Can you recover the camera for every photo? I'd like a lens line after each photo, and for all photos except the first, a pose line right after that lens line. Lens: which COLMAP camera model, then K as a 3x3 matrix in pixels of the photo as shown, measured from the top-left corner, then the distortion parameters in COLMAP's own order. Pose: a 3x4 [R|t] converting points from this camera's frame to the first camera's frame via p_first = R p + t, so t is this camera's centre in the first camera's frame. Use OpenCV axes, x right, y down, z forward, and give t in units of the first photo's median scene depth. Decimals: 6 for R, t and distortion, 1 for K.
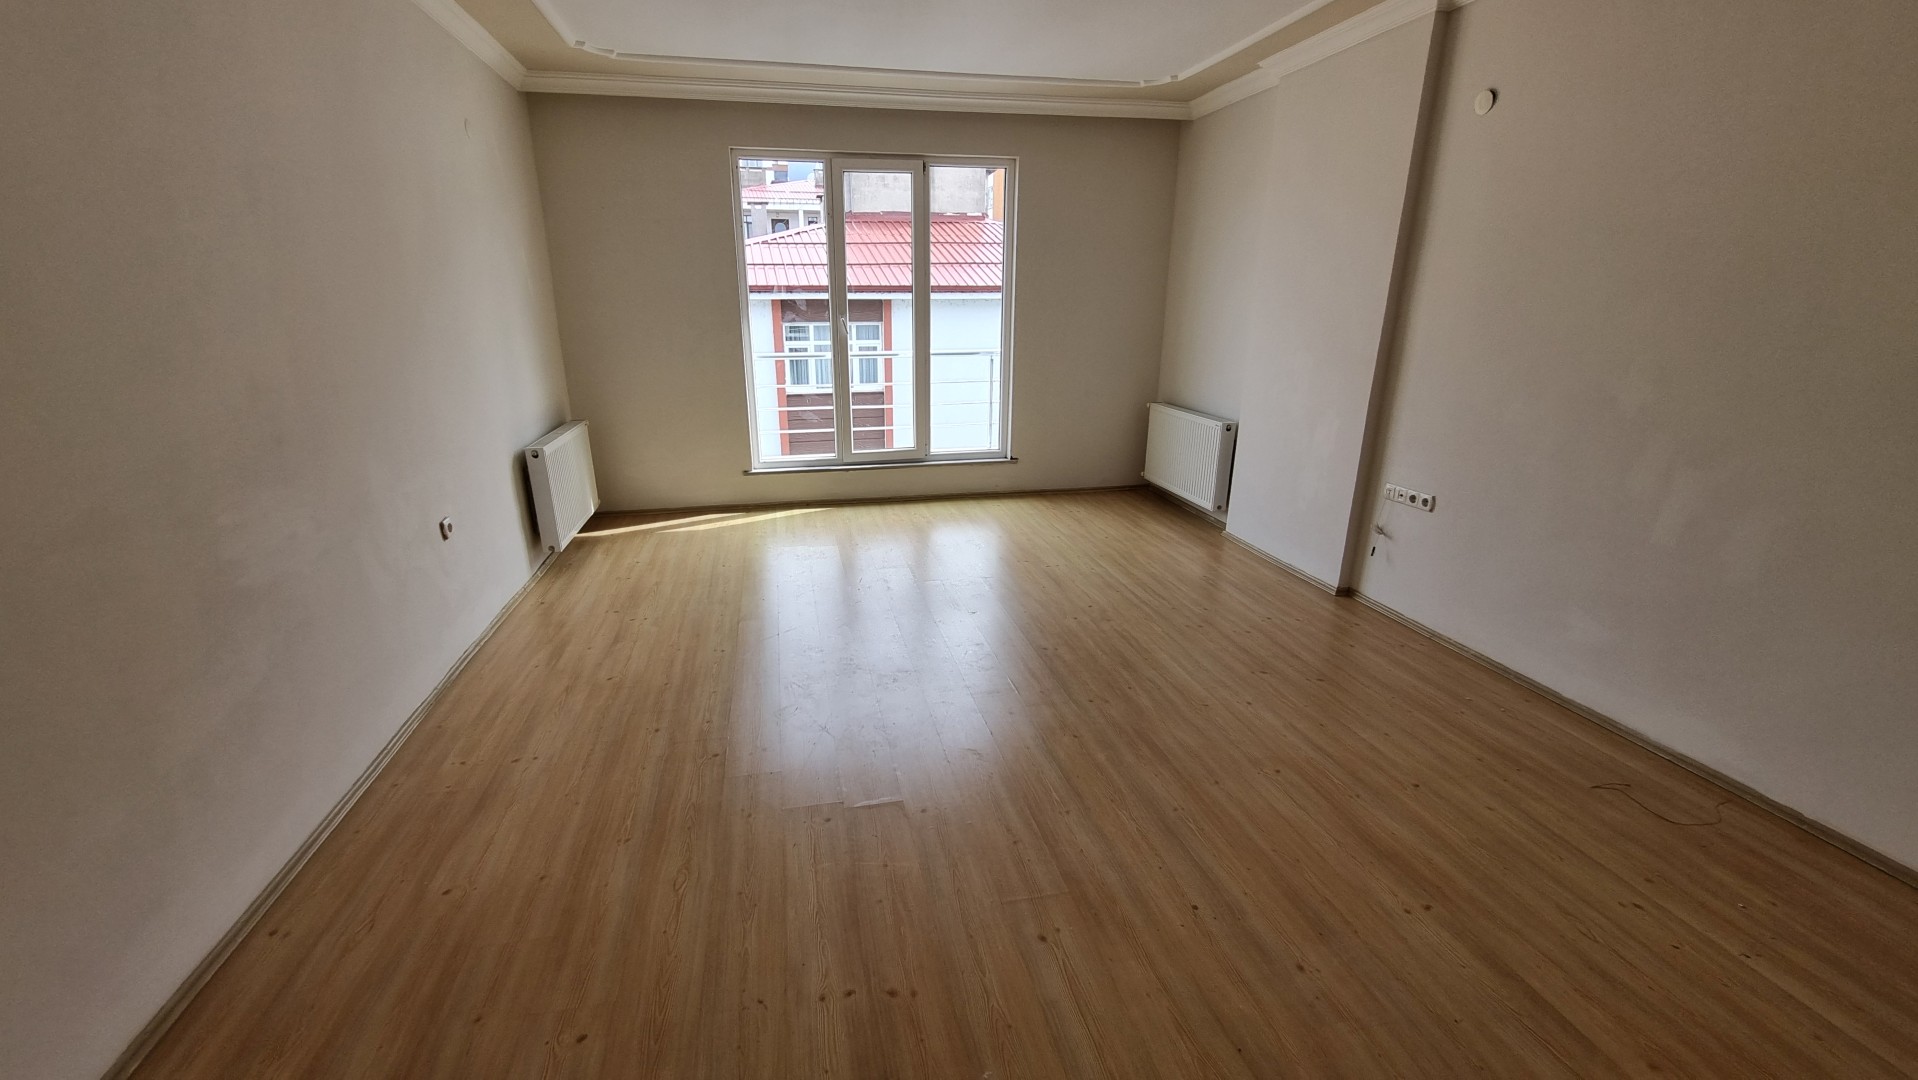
lens RADIAL K [[743.0, 0, 929.8], [0, 743.0, 535.2], [0, 0, 1]] dist [0.001424, -0.004615]
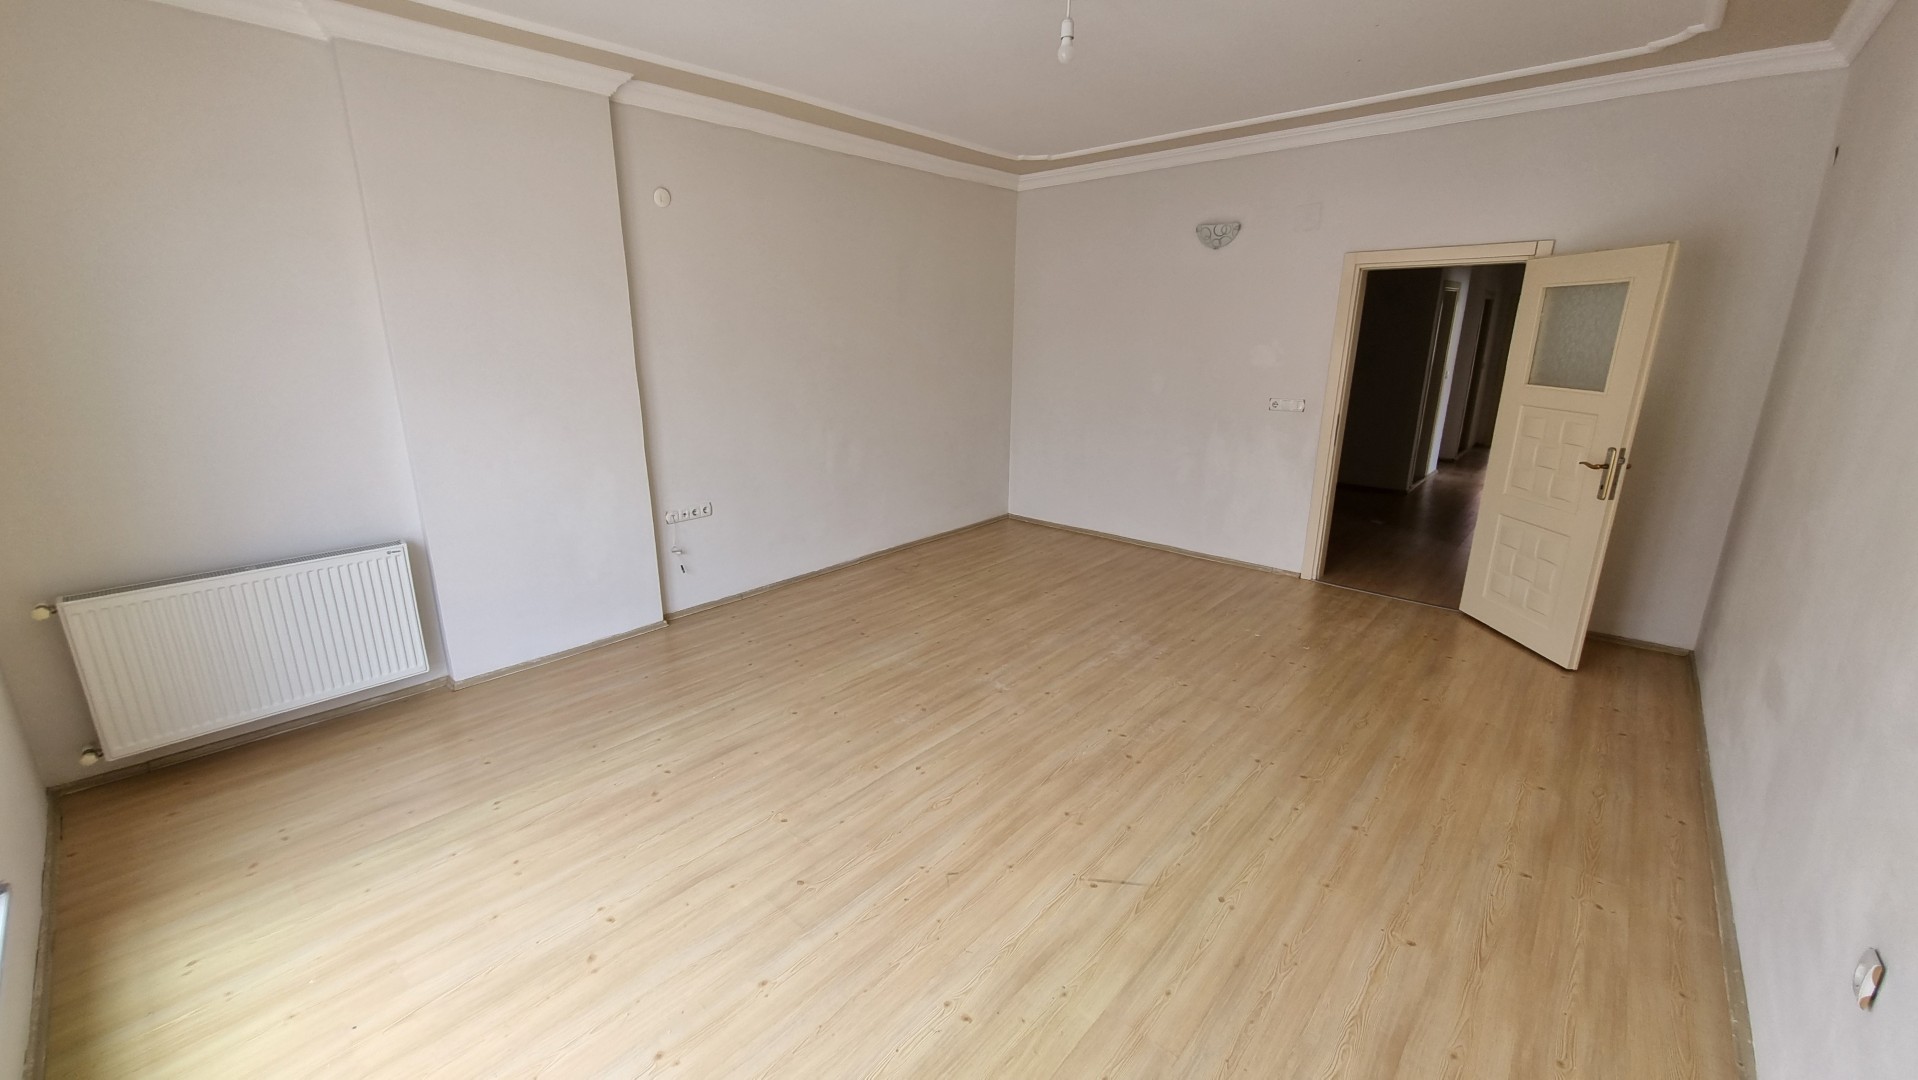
lens RADIAL K [[743.0, 0, 929.8], [0, 743.0, 535.2], [0, 0, 1]] dist [0.001424, -0.004615]
pose [[-0.583916, -0.212938, 0.783390, -0.638226], [0.250880, 0.870419, 0.423592, -0.517059], [-0.772076, 0.443879, -0.454829, 1.511608]]
